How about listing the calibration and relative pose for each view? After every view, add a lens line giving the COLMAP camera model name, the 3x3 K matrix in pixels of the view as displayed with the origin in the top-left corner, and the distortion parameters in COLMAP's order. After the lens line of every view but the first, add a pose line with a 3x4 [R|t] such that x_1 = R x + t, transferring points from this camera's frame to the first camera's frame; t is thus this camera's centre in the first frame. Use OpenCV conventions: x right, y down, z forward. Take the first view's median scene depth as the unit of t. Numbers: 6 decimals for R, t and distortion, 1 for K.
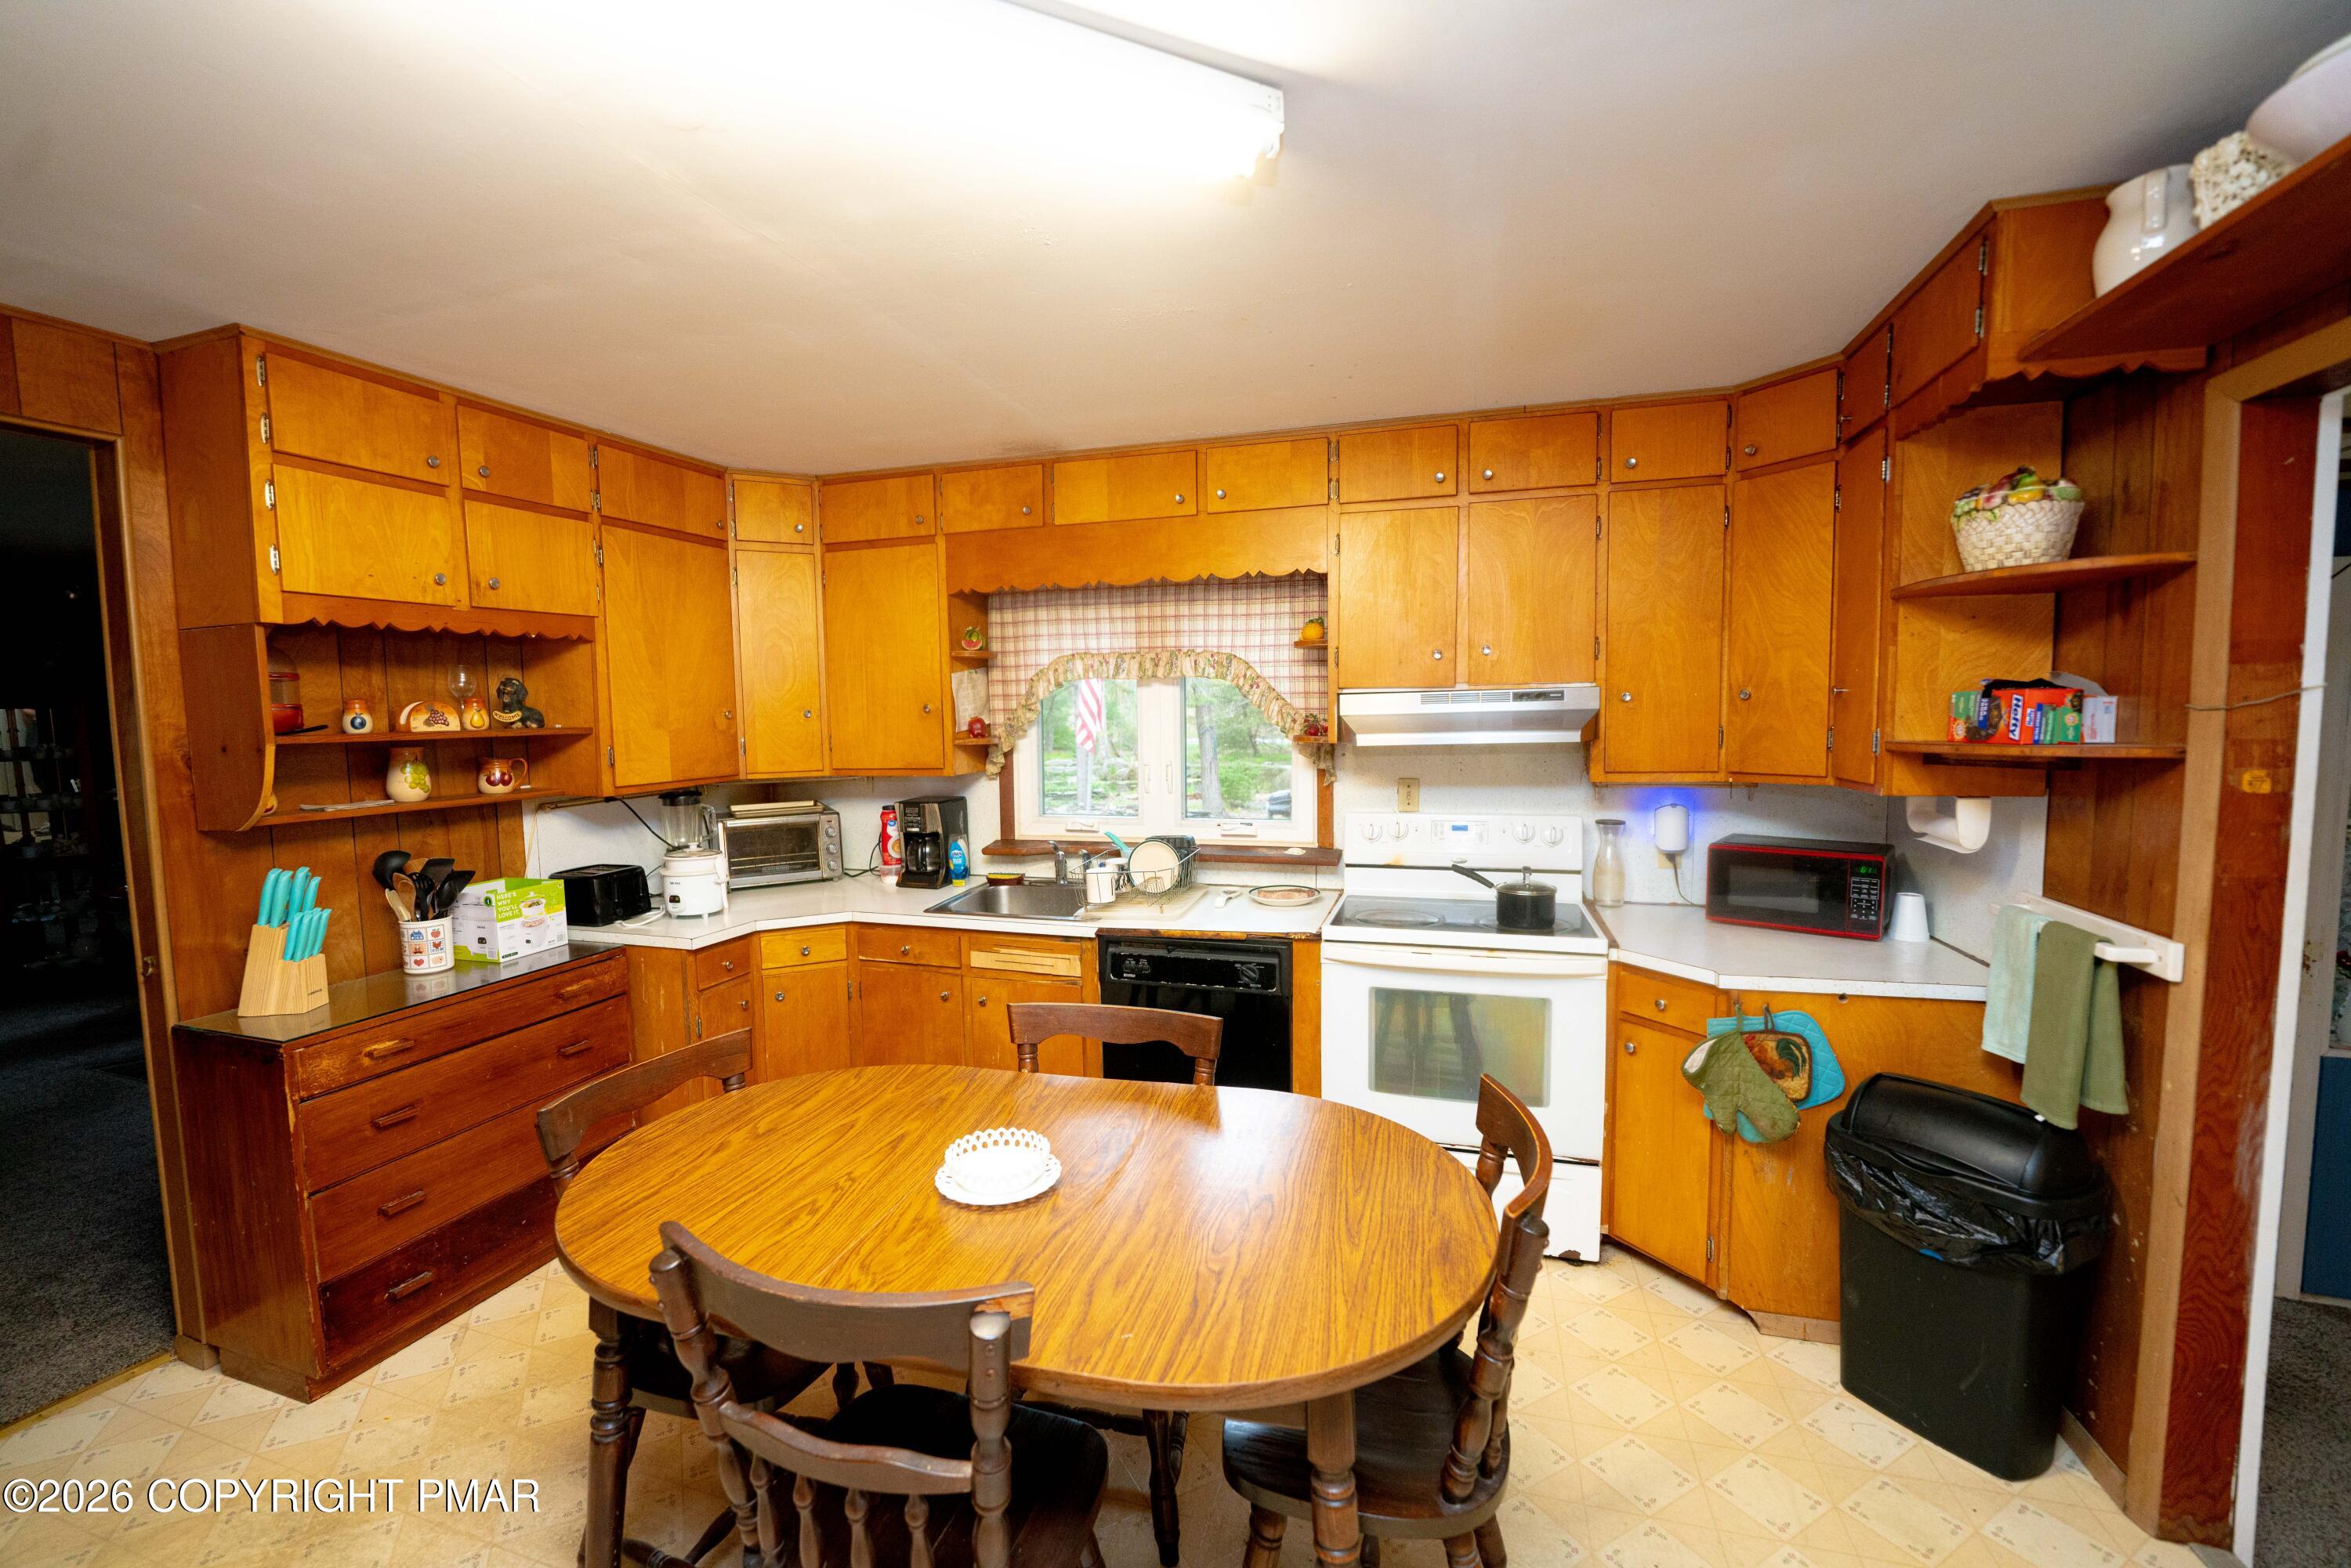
lens RADIAL K [[946.5, 0, 1161.4], [0, 946.5, 785.7], [0, 0, 1]] dist [-0.025957, 0.001543]
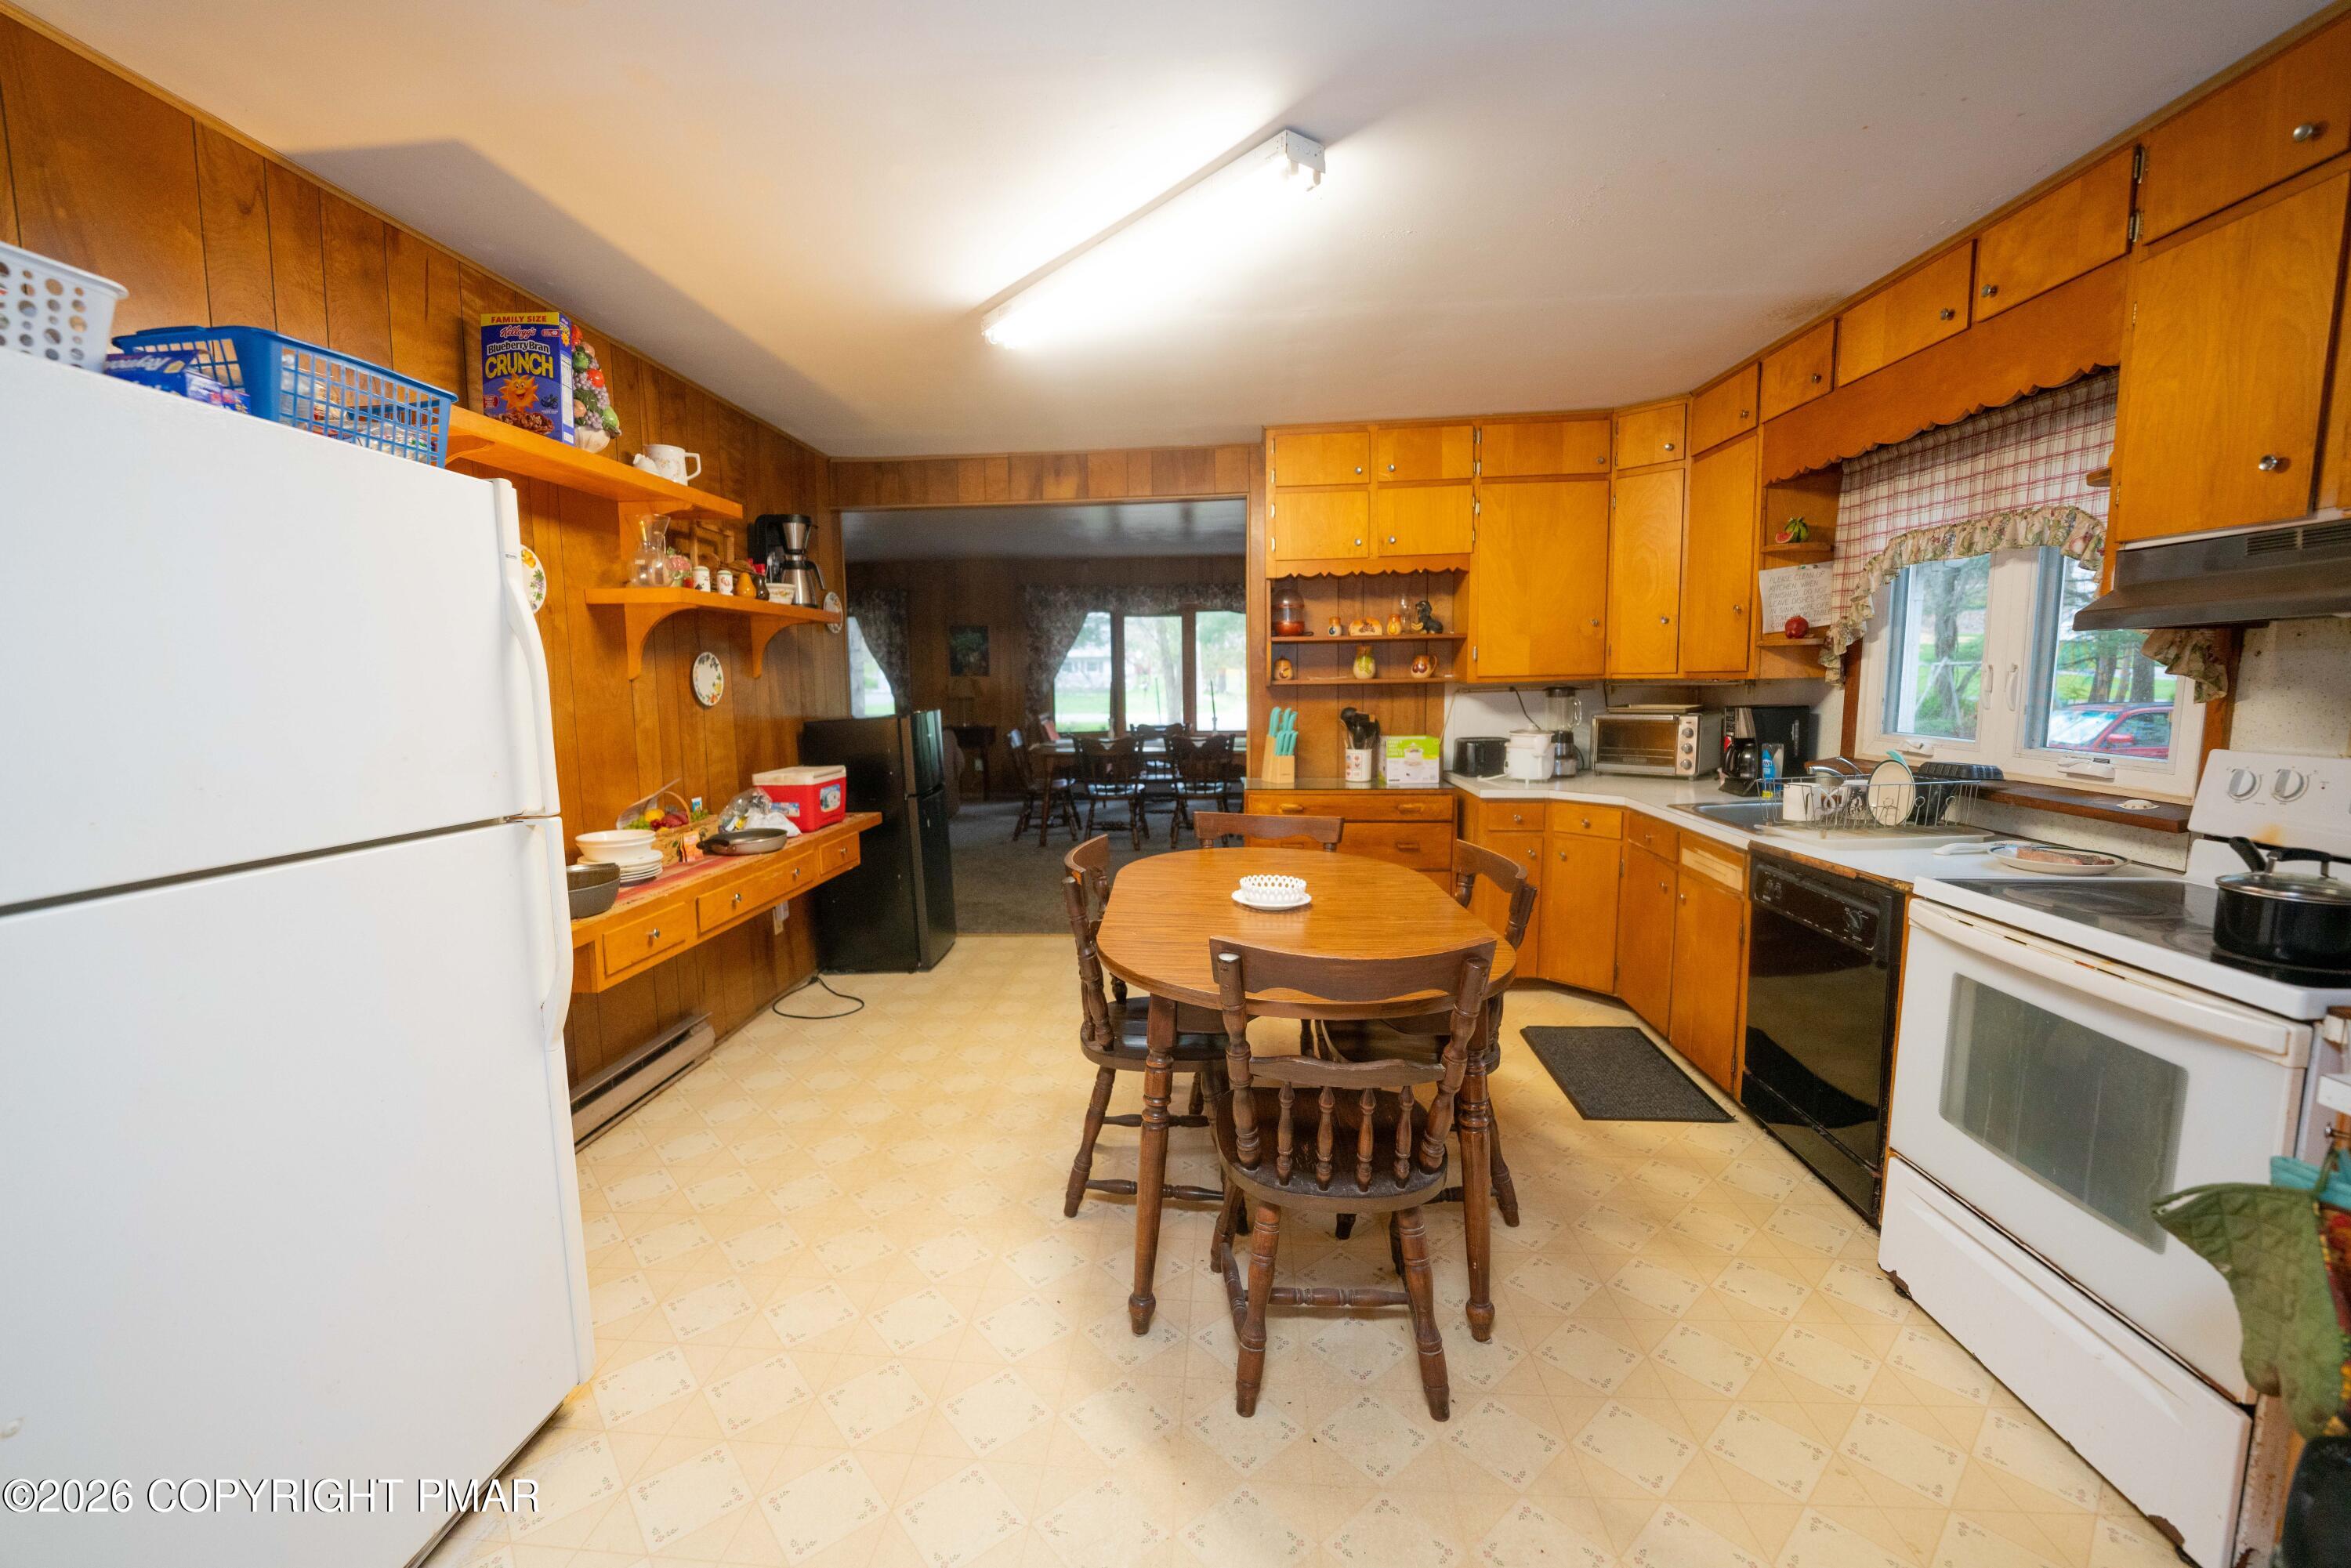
lens RADIAL K [[946.5, 0, 1169.0], [0, 946.5, 785.4], [0, 0, 1]] dist [-0.025957, 0.001543]
pose [[0.230770, 0.126339, -0.964771, 0.639755], [-0.064472, 0.991341, 0.114397, 0.029112], [0.970870, 0.035801, 0.236918, 0.226077]]
